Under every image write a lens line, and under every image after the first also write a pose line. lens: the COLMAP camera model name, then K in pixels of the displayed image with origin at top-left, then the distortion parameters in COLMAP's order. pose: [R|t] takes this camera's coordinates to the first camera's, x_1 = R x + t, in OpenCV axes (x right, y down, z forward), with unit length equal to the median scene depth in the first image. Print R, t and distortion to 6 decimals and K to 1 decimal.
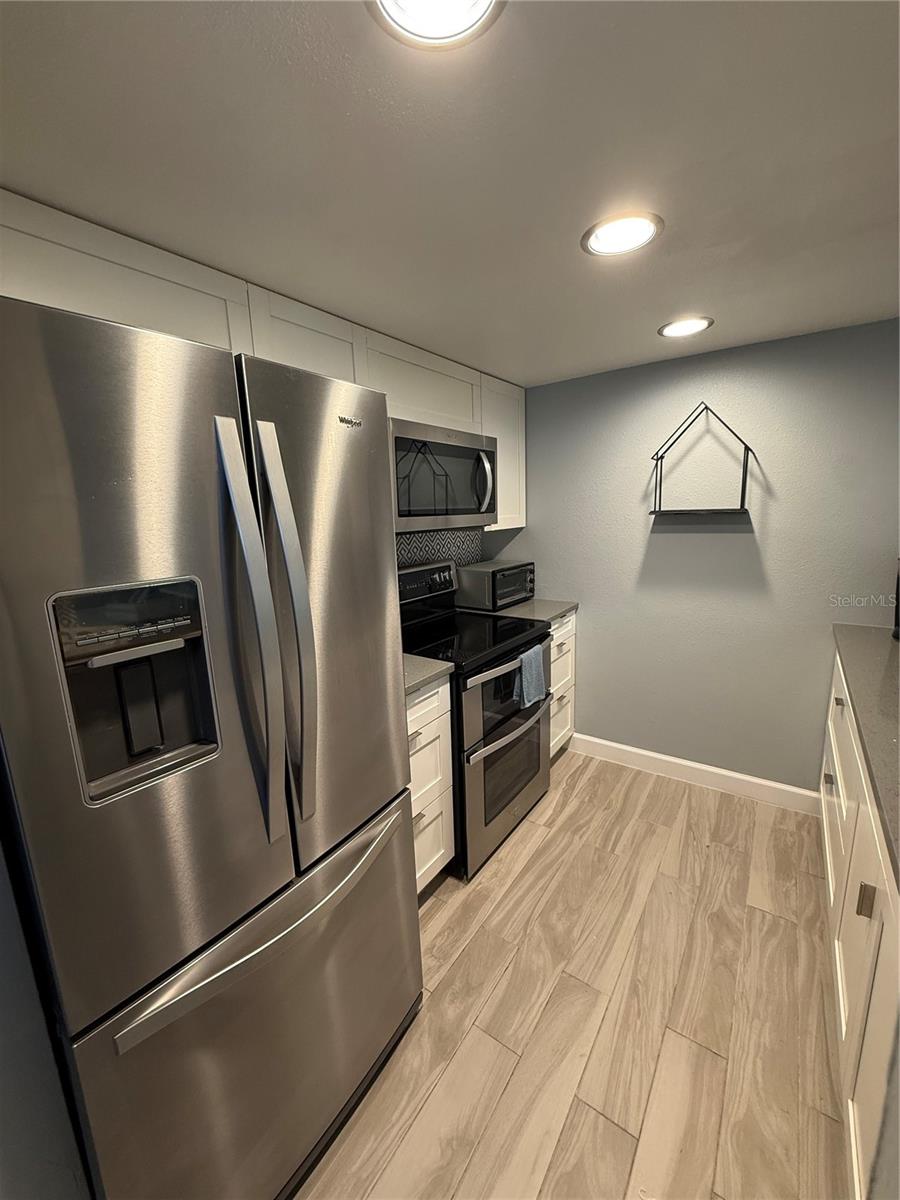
lens RADIAL K [[478.9, 0, 451.3], [0, 478.9, 596.8], [0, 0, 1]] dist [0.000377, 0.000001]
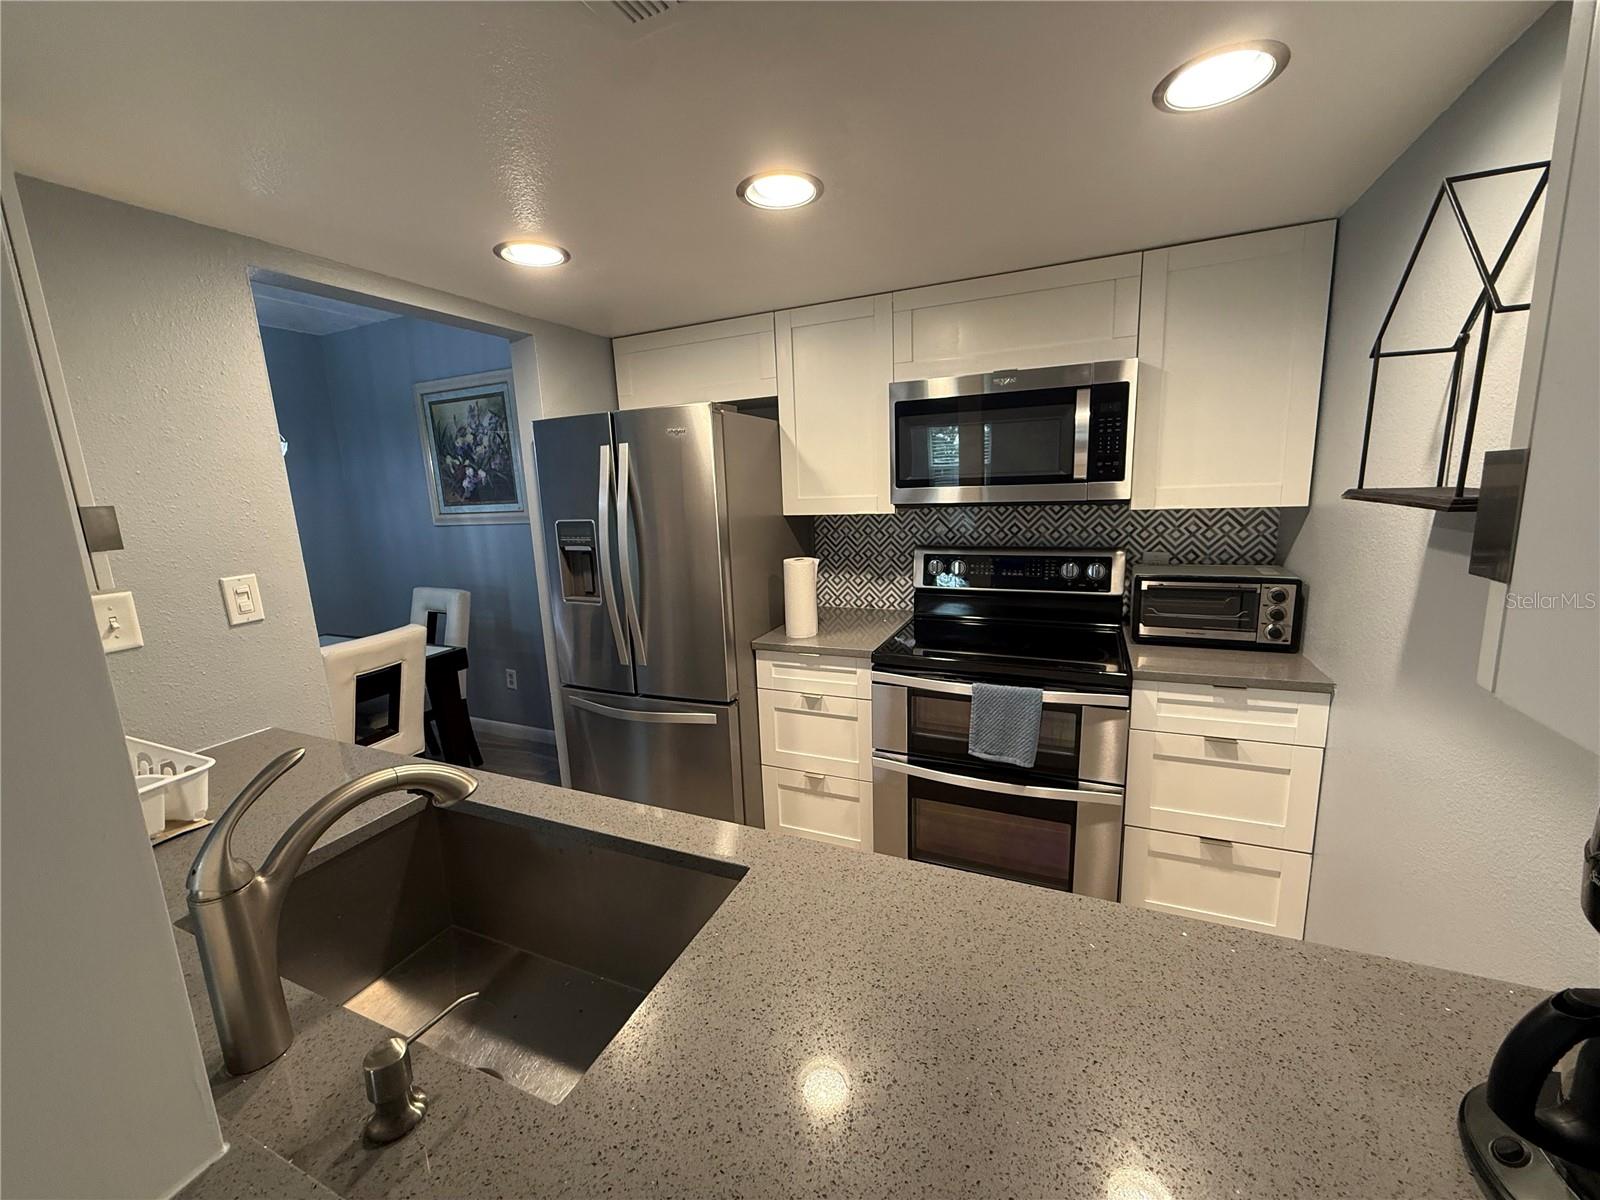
lens RADIAL K [[638.5, 0, 793.7], [0, 638.5, 599.1], [0, 0, 1]] dist [0.000377, 0.000001]
pose [[0.194419, 0.206884, -0.958854, 1.034121], [-0.143640, 0.972973, 0.180806, -0.143174], [0.970345, 0.102577, 0.218881, 0.522880]]
